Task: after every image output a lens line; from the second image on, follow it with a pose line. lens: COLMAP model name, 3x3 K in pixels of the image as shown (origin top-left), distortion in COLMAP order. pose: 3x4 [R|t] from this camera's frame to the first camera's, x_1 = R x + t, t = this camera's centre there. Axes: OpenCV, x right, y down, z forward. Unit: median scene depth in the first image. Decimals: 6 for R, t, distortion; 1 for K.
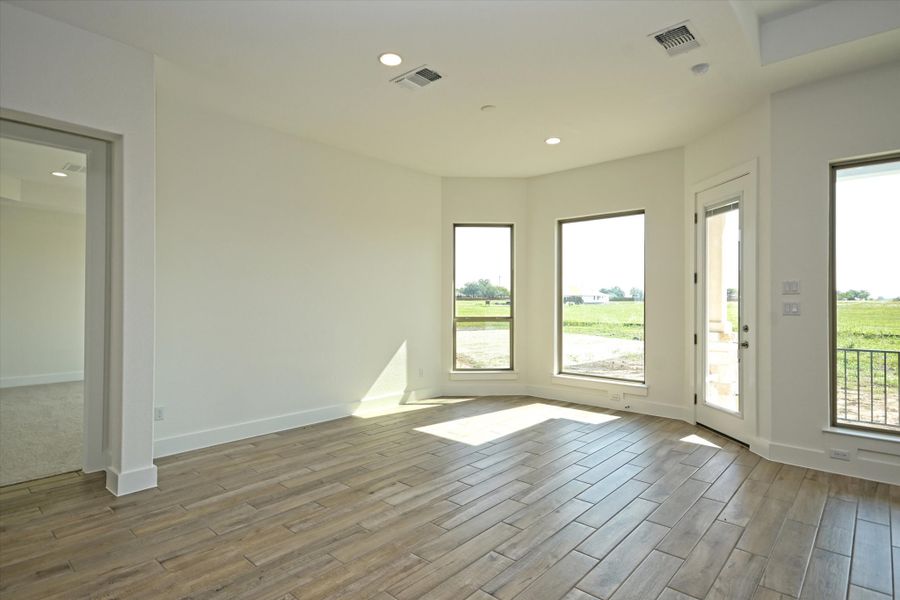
lens RADIAL K [[447.3, 0, 451.1], [0, 447.3, 298.4], [0, 0, 1]] dist [-0.001975, 0.000669]
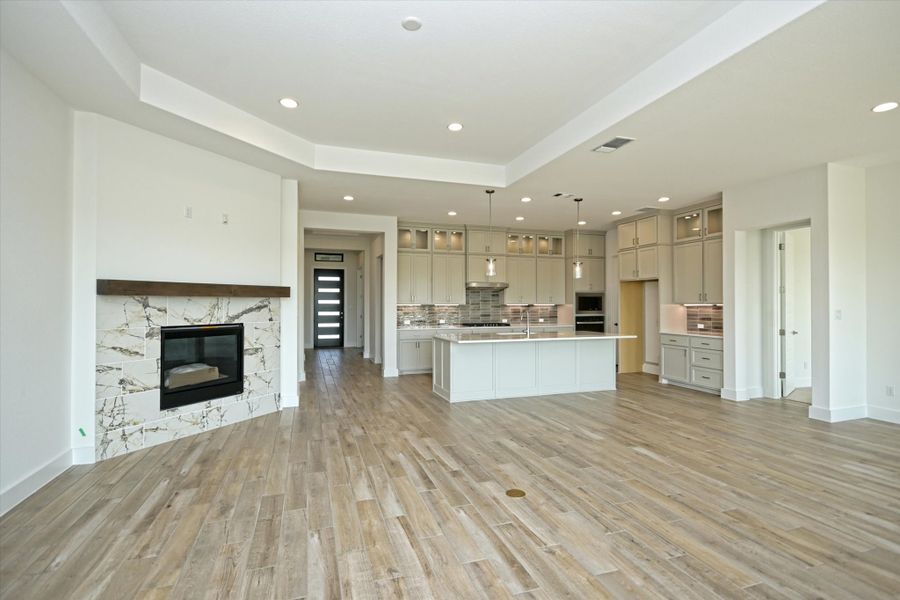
lens RADIAL K [[447.3, 0, 443.1], [0, 447.3, 299.1], [0, 0, 1]] dist [-0.001975, 0.000669]
pose [[-0.477981, -0.010630, -0.878306, 1.742421], [0.001085, 0.999919, -0.012693, 0.000778], [0.878369, -0.007020, -0.477931, 0.697301]]
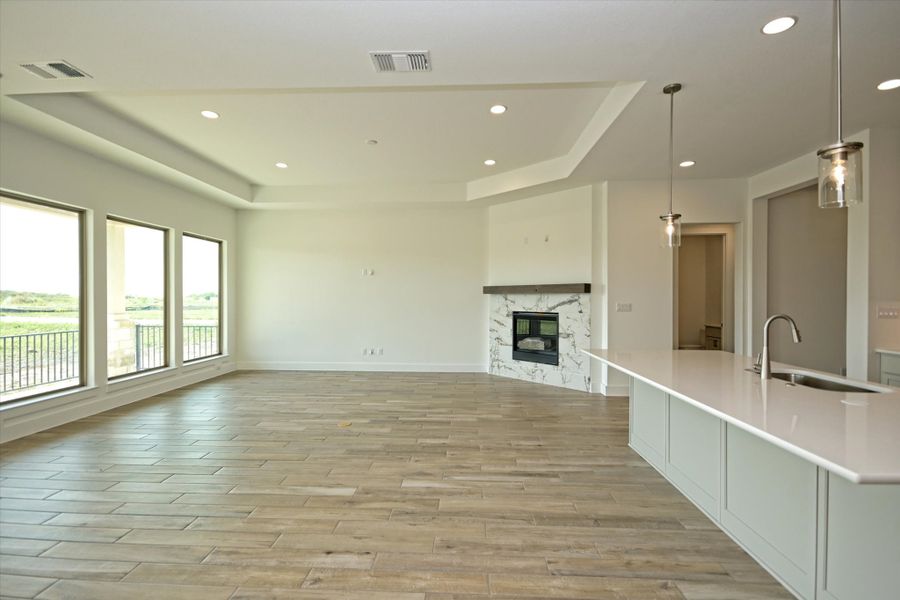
lens RADIAL K [[447.3, 0, 448.9], [0, 447.3, 301.0], [0, 0, 1]] dist [-0.001975, 0.000669]
pose [[-0.612860, -0.009261, 0.790137, -1.074063], [-0.004286, 0.999956, 0.008396, -0.007620], [-0.790180, 0.001759, -0.612872, 1.063401]]
